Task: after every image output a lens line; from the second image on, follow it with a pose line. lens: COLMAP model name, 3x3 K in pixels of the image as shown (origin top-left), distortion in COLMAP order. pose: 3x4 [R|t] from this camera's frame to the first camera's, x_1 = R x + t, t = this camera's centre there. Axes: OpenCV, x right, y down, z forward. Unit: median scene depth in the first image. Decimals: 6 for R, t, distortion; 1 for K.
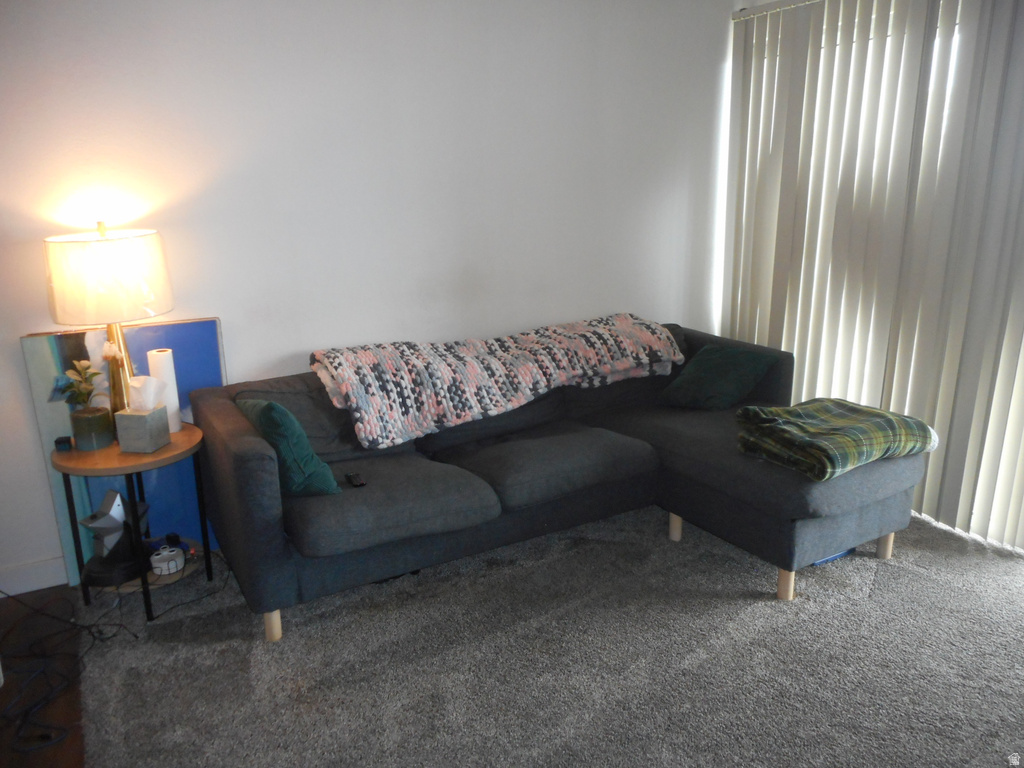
lens RADIAL K [[741.0, 0, 512.0], [0, 741.0, 384.0], [0, 0, 1]] dist [0.006419, -0.003801]
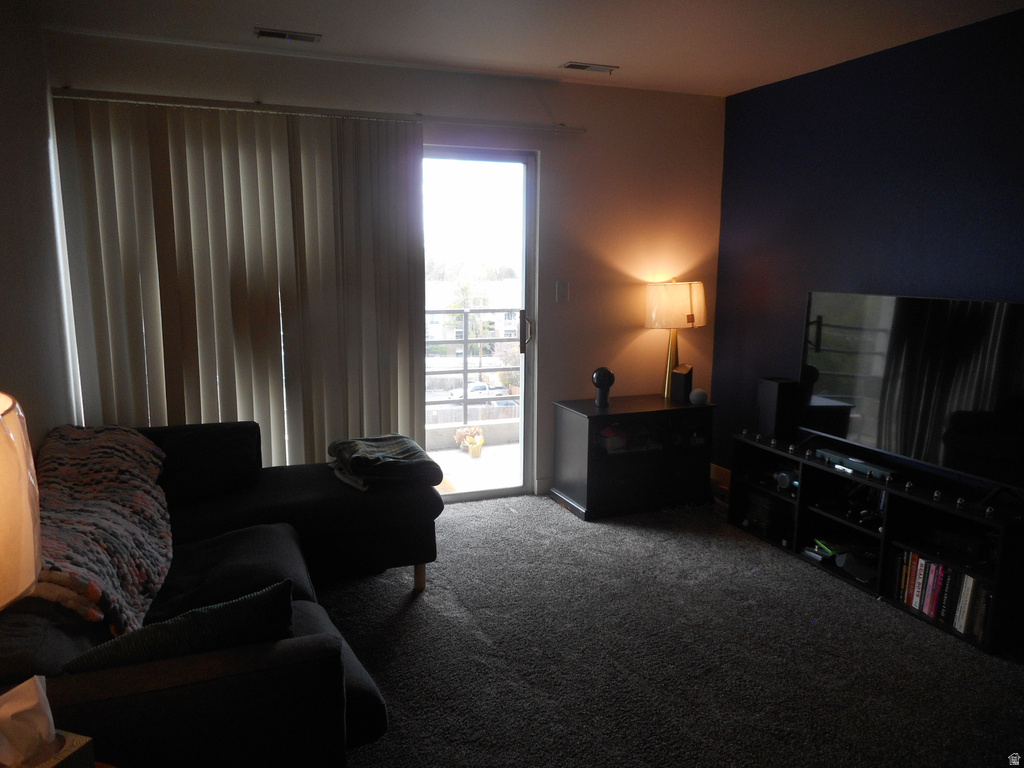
lens RADIAL K [[741.0, 0, 512.0], [0, 741.0, 384.0], [0, 0, 1]] dist [0.006419, -0.003801]
pose [[0.151112, -0.153310, 0.976556, -0.694256], [0.241843, 0.963612, 0.113855, -0.136129], [-0.958476, 0.218968, 0.182691, 0.440839]]
